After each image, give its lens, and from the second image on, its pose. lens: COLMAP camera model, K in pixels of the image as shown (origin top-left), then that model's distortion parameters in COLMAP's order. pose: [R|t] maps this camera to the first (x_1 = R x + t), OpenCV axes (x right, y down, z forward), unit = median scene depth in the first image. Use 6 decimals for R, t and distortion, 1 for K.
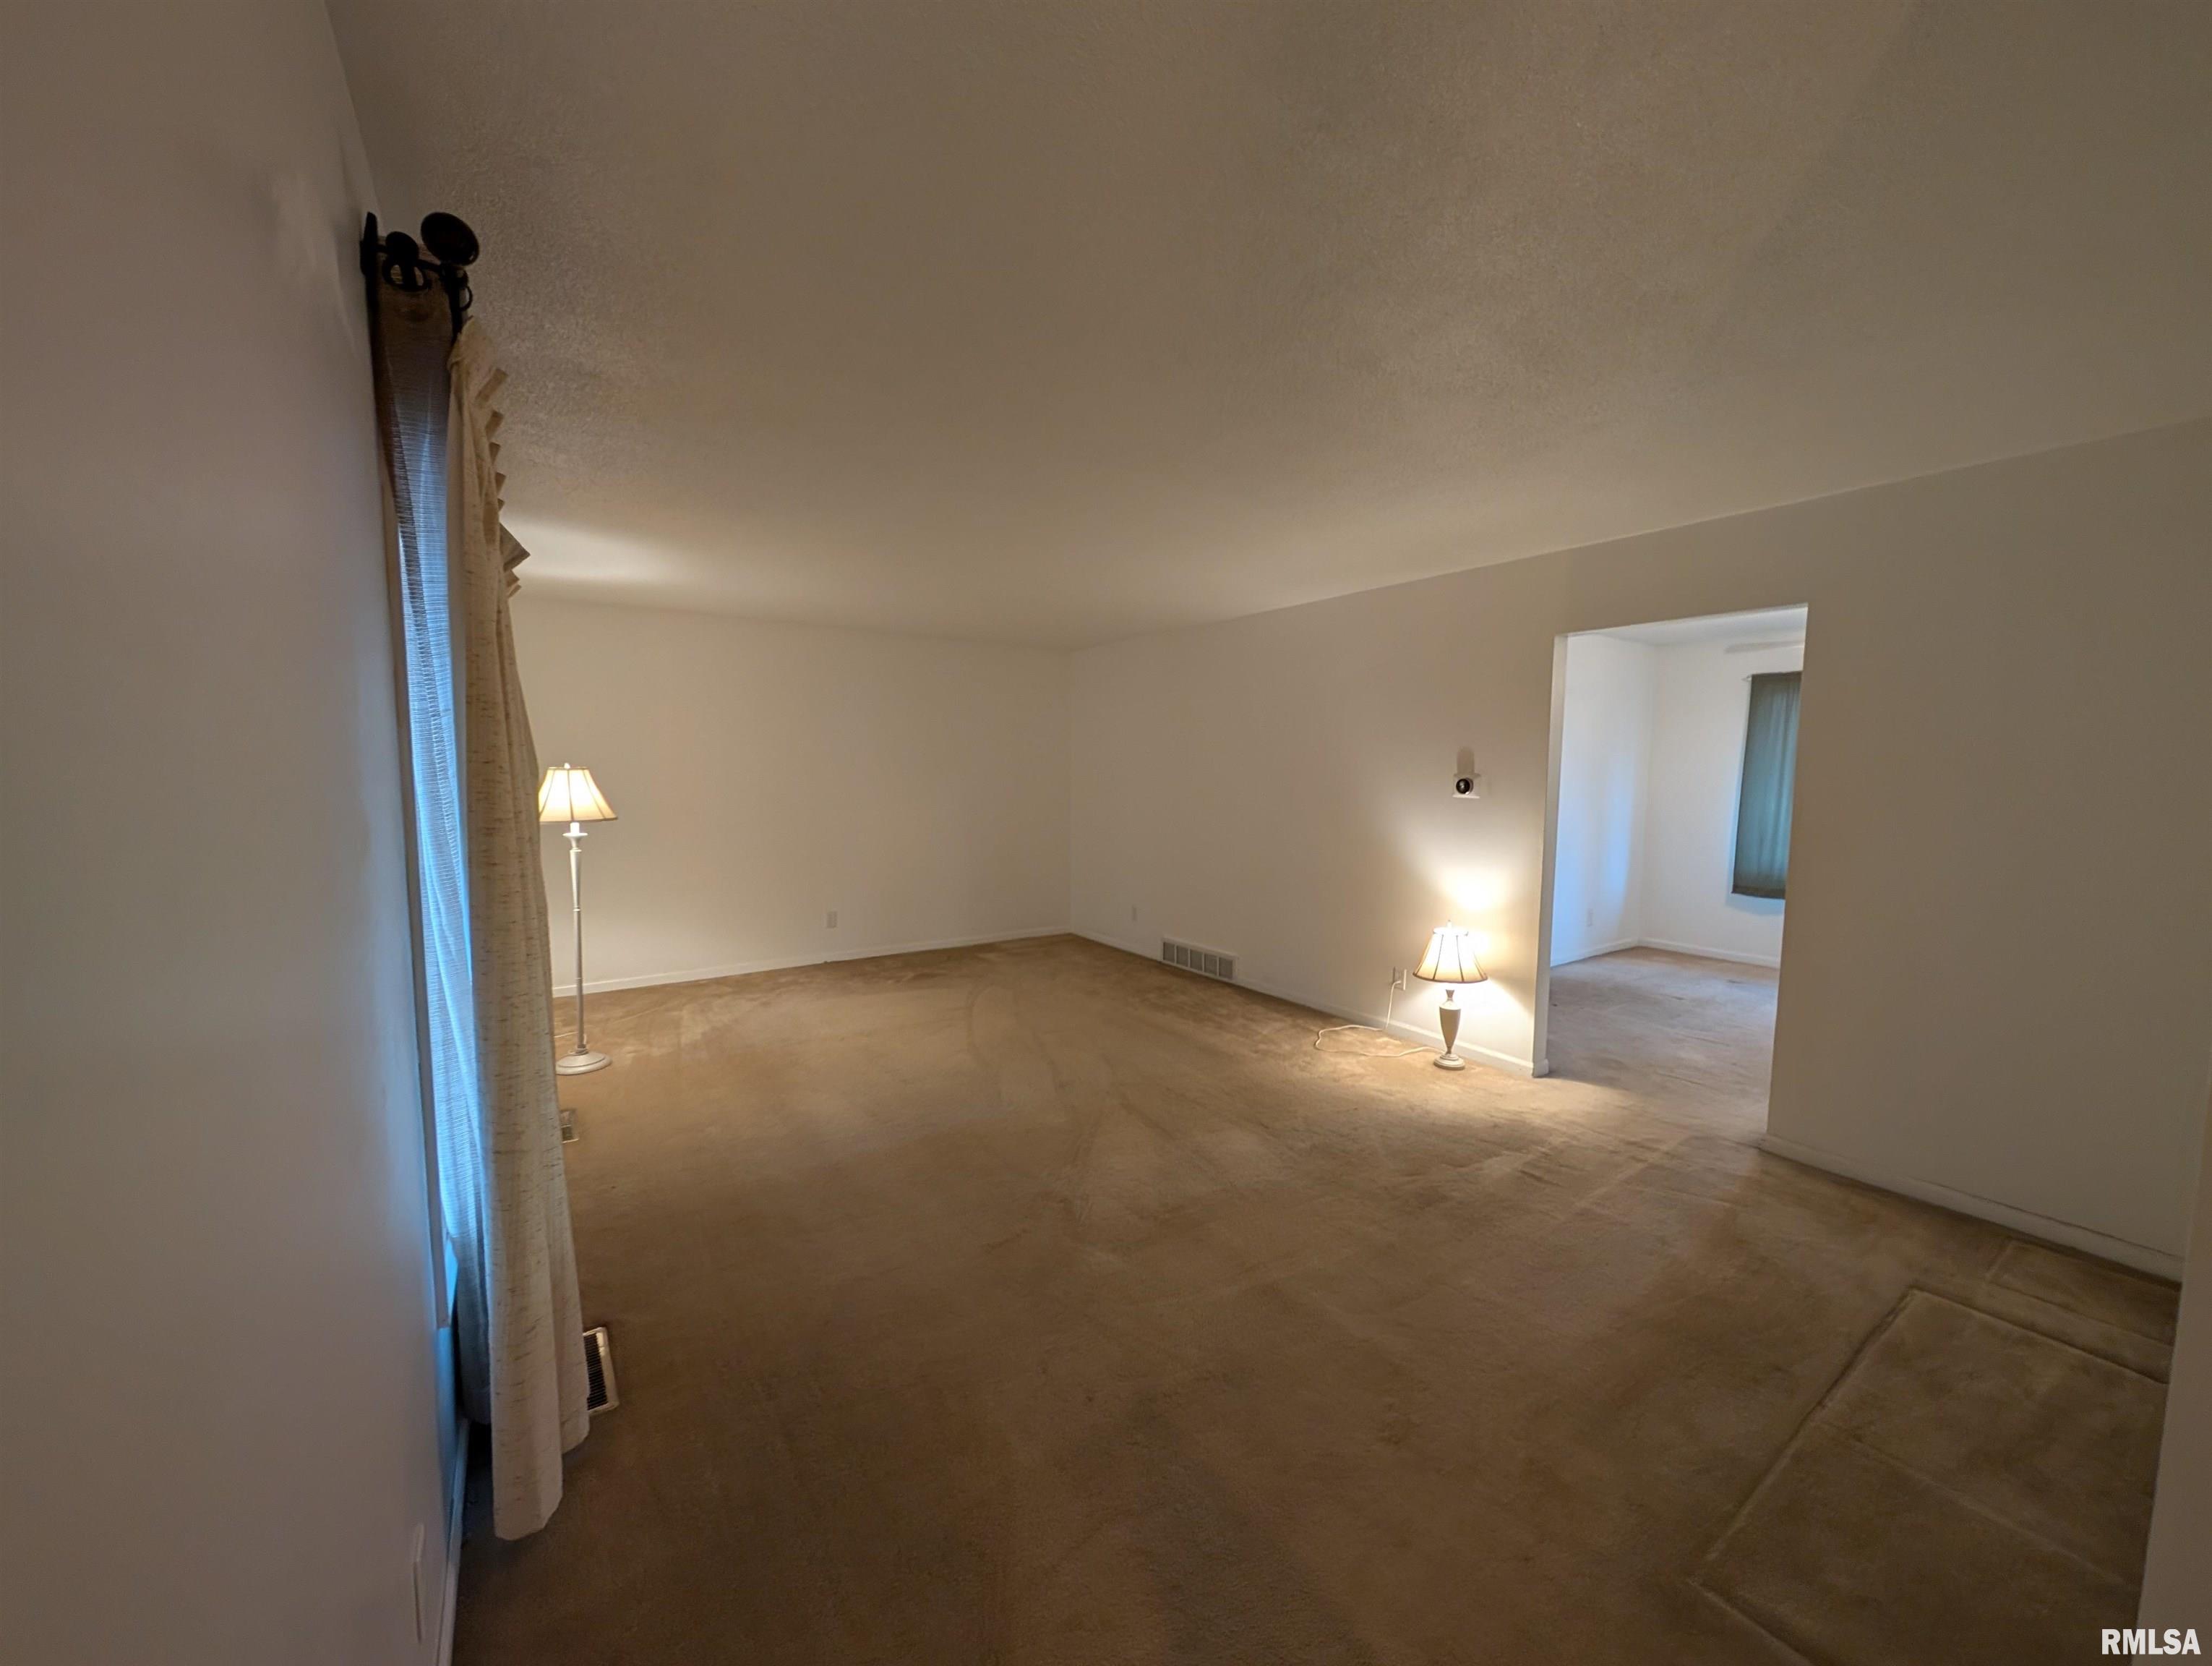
lens RADIAL K [[839.5, 0, 1100.4], [0, 839.5, 837.1], [0, 0, 1]] dist [0.002338, -0.000404]
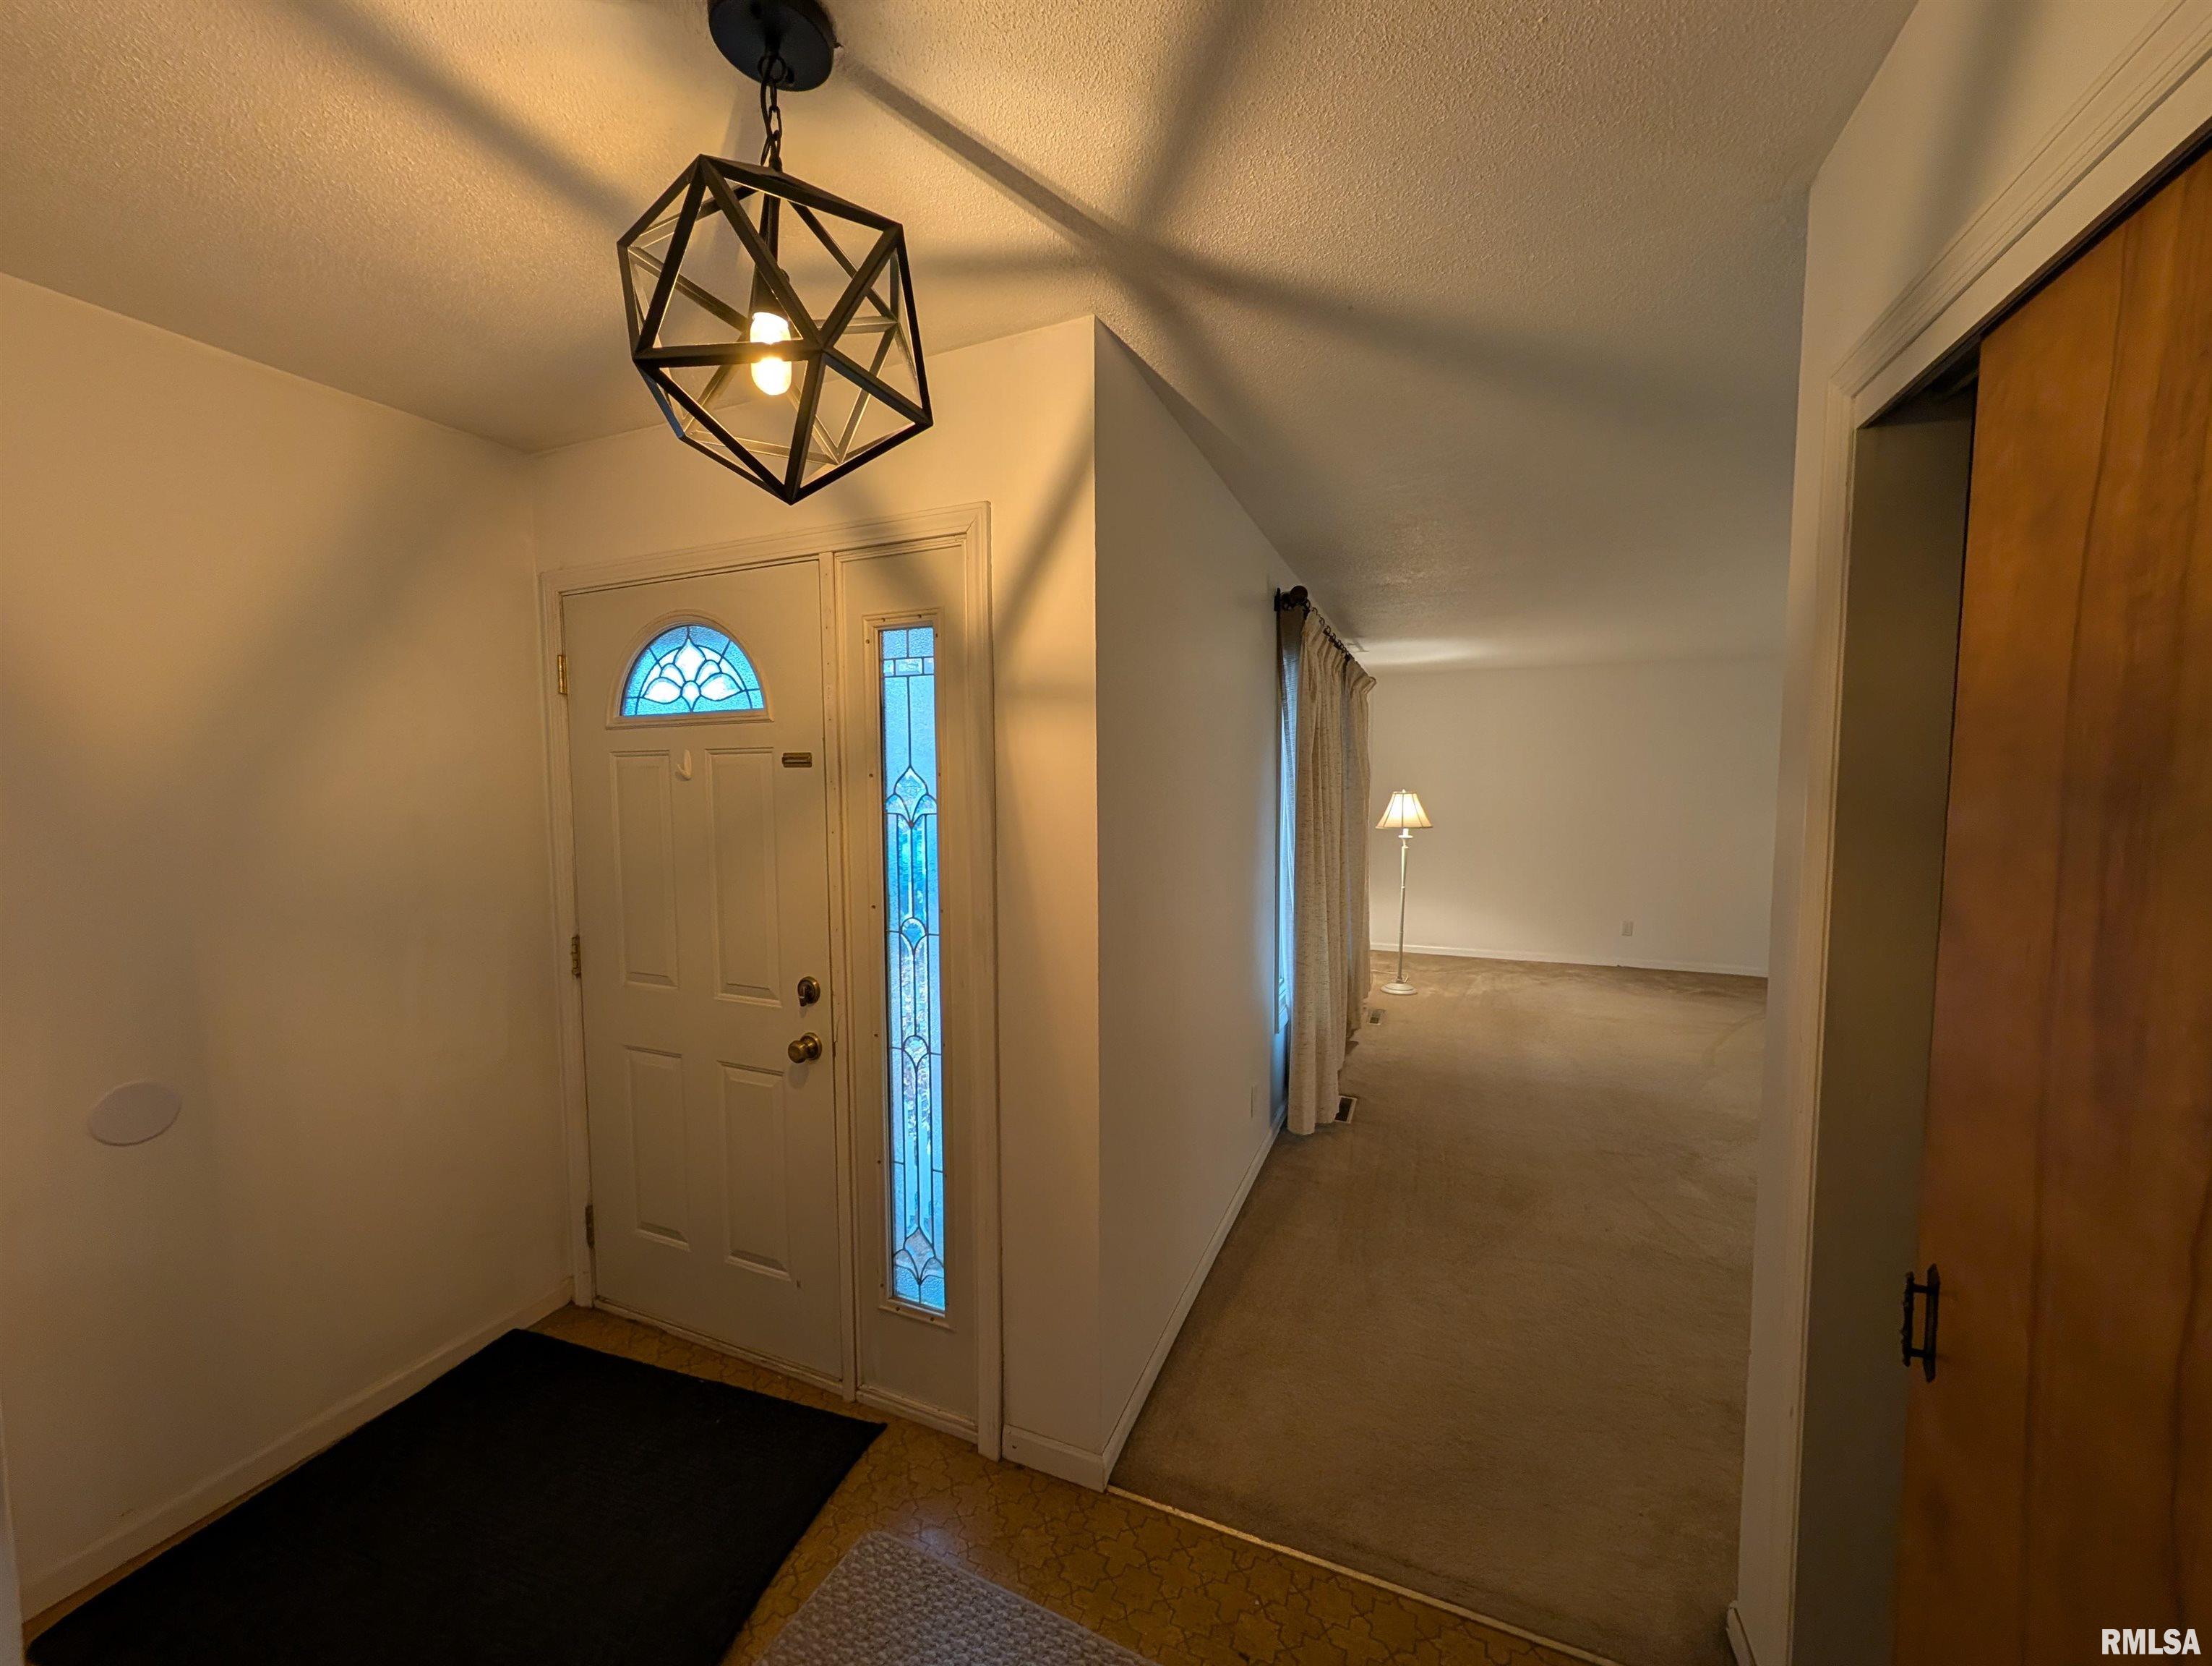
lens RADIAL K [[839.5, 0, 1099.5], [0, 839.5, 832.3], [0, 0, 1]] dist [0.002338, -0.000404]
pose [[0.540016, 0.042189, -0.840596, 0.340749], [-0.063998, 0.997910, 0.008971, 0.010824], [0.839218, 0.048952, 0.541588, -0.272045]]
